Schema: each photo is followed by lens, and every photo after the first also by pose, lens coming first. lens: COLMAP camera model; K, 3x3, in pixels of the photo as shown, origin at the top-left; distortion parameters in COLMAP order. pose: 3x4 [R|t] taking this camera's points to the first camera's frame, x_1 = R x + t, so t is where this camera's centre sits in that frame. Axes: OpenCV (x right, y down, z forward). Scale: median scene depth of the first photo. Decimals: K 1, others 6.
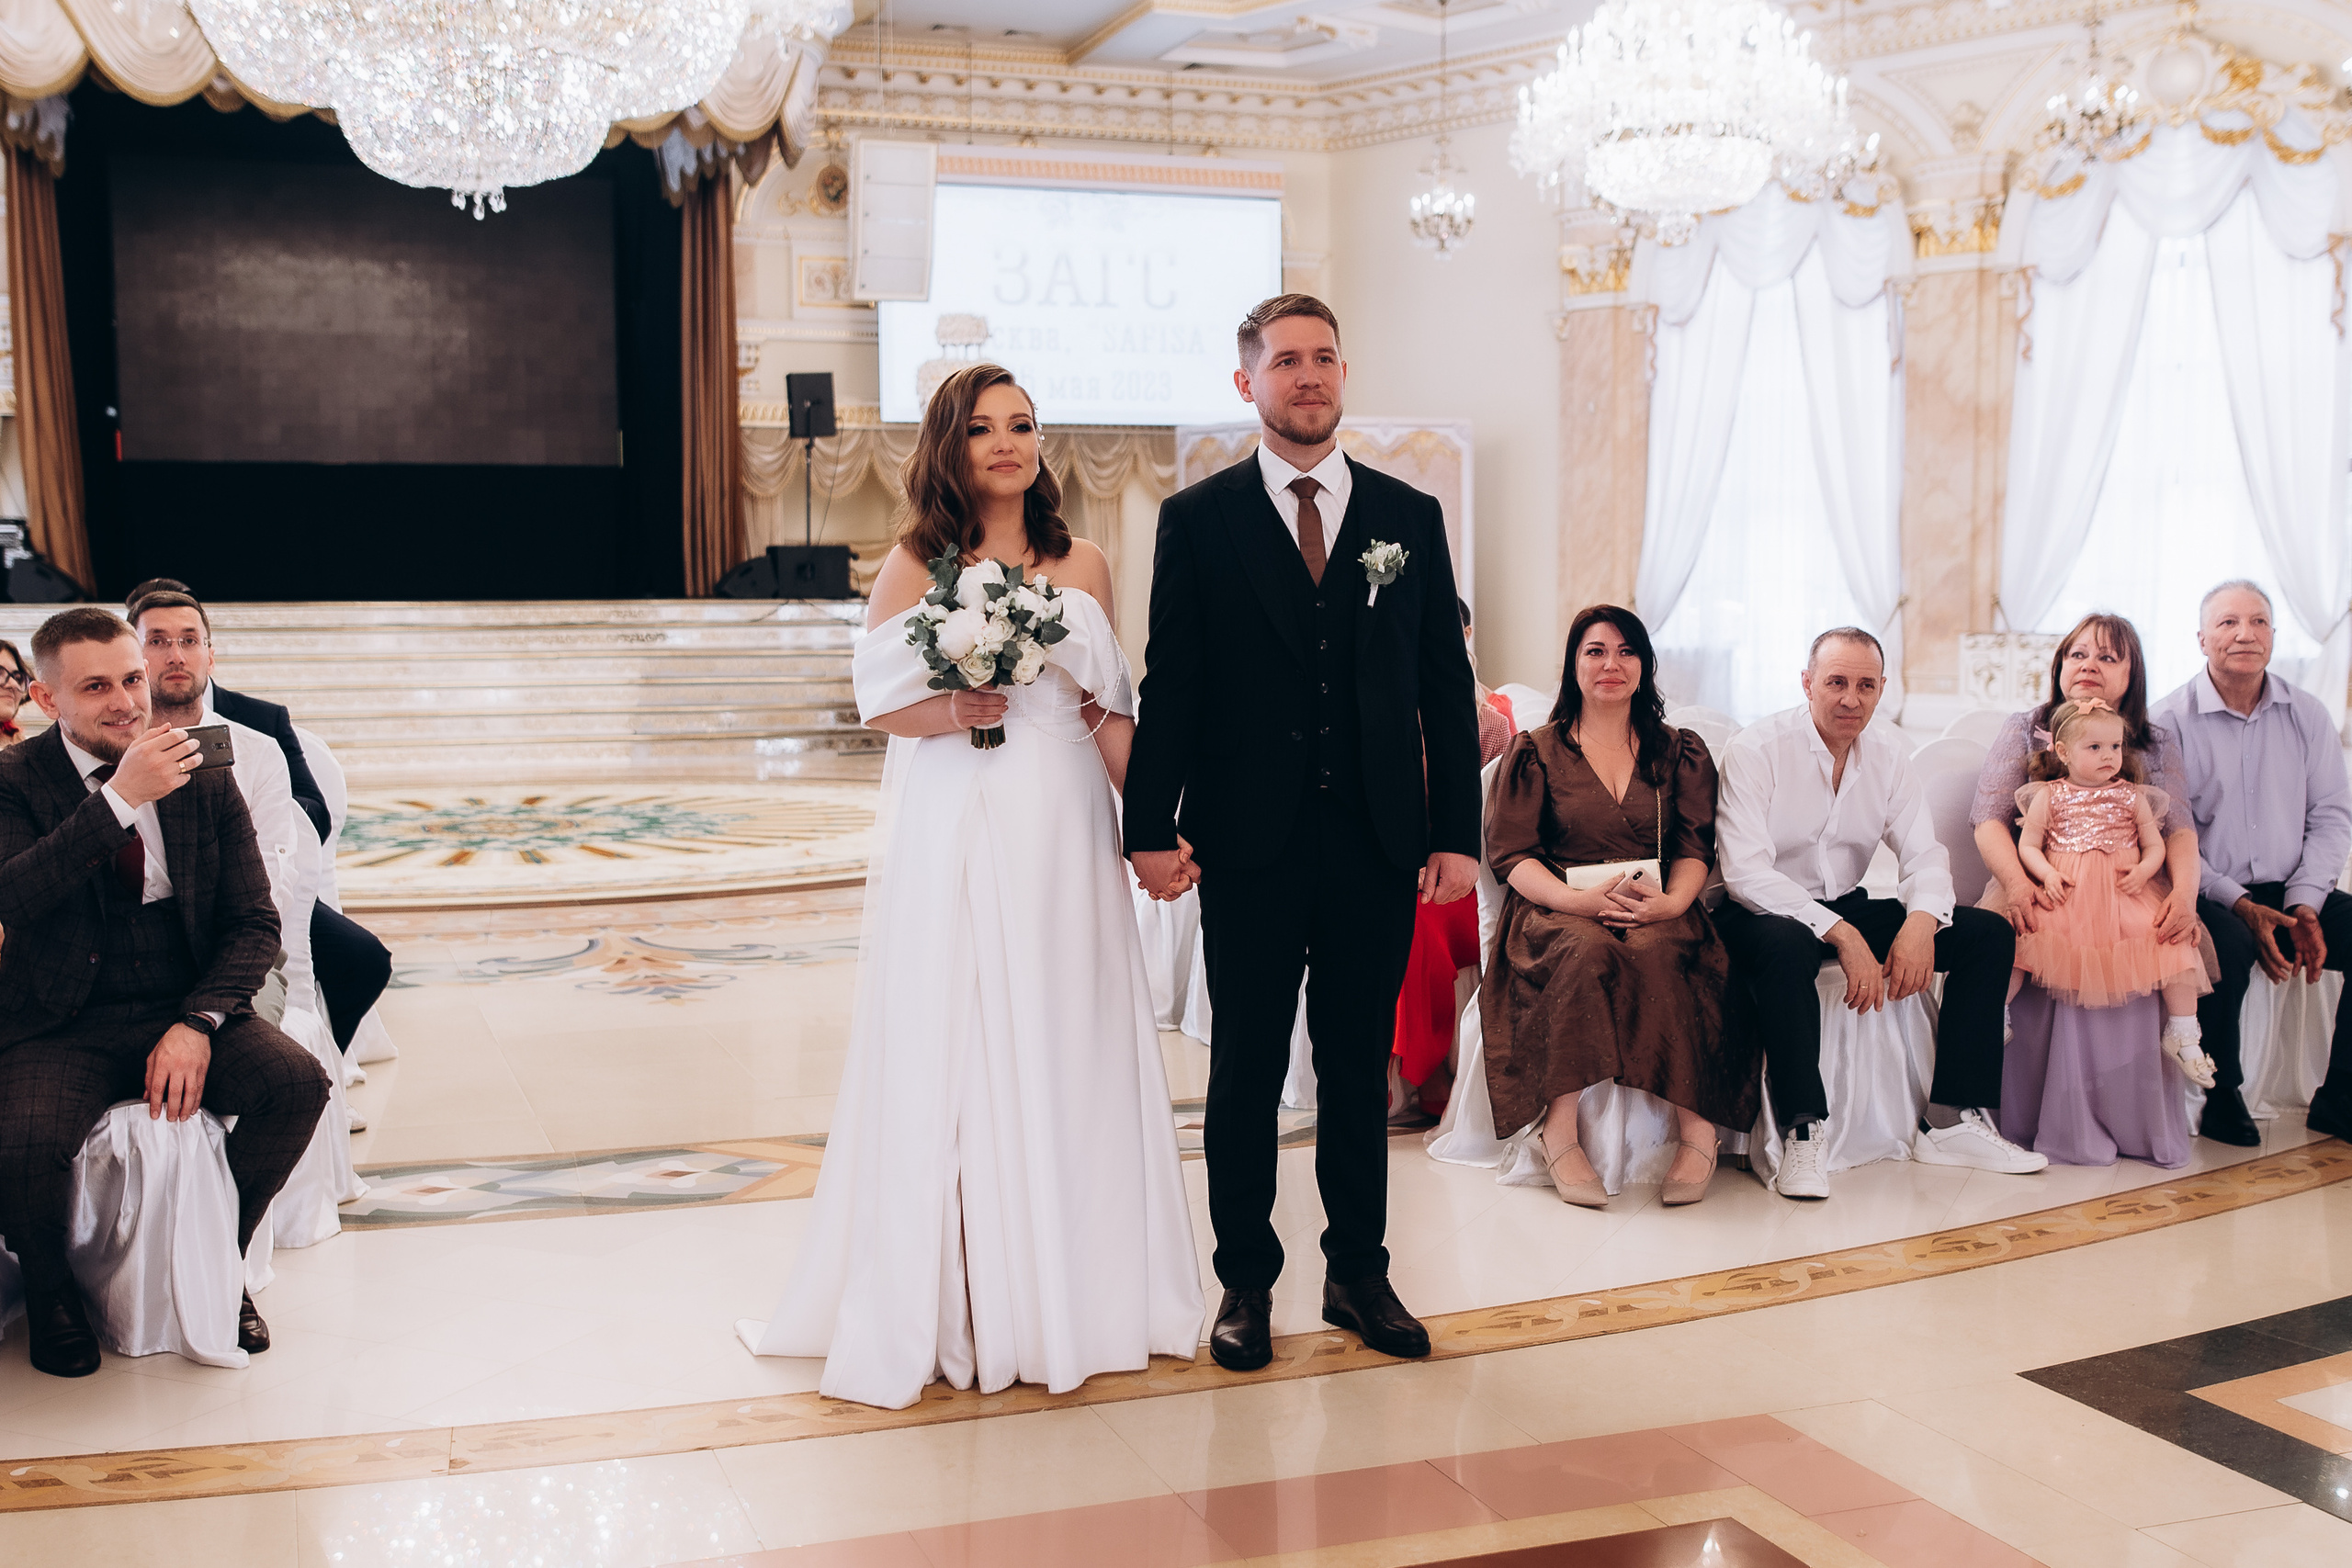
lens RADIAL K [[2491.4, 0, 1184.6], [0, 2491.4, 774.8], [0, 0, 1]] dist [0.006111, 0.001140]
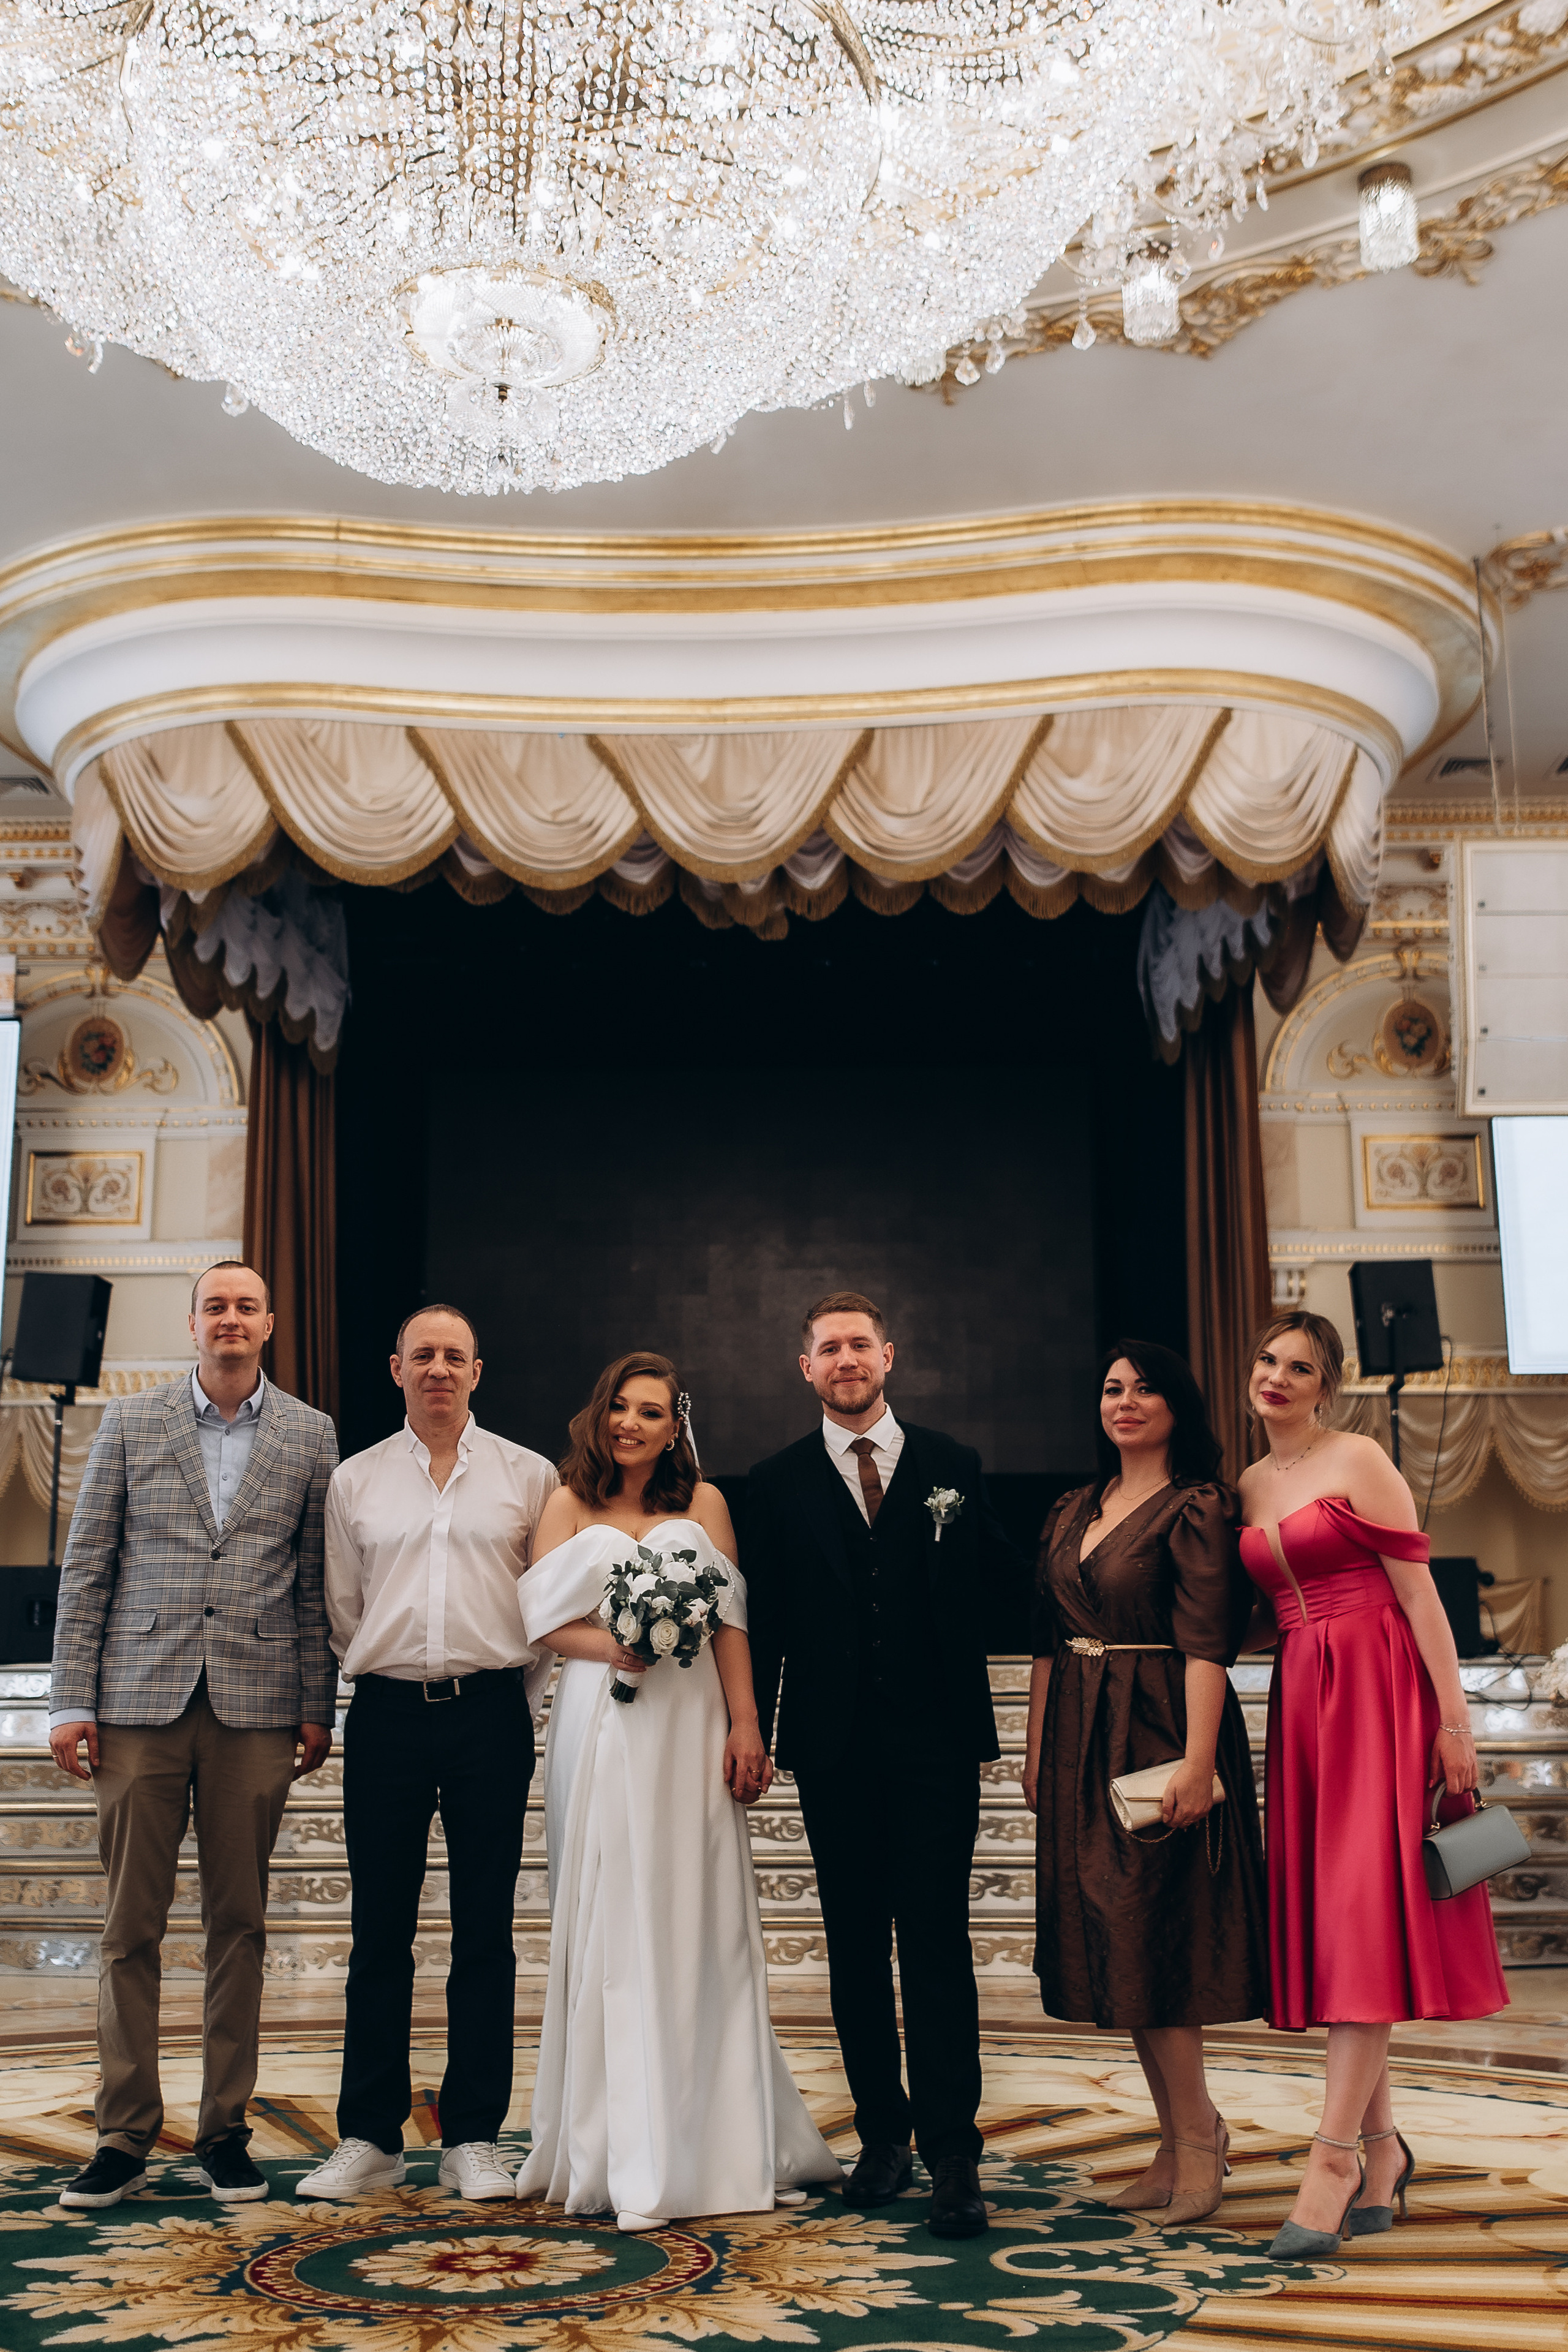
lens RADIAL K [[2490.7, 0, 786.2], [0, 2490.7, 1155.2], [0, 0, 1]] dist [0.002712, 0.011859]
pose [[0.929578, -0.079923, -0.359858, -0.071176], [-0.028340, 0.957829, -0.285939, -0.014684], [0.367535, 0.276001, 0.888111, 0.428820]]
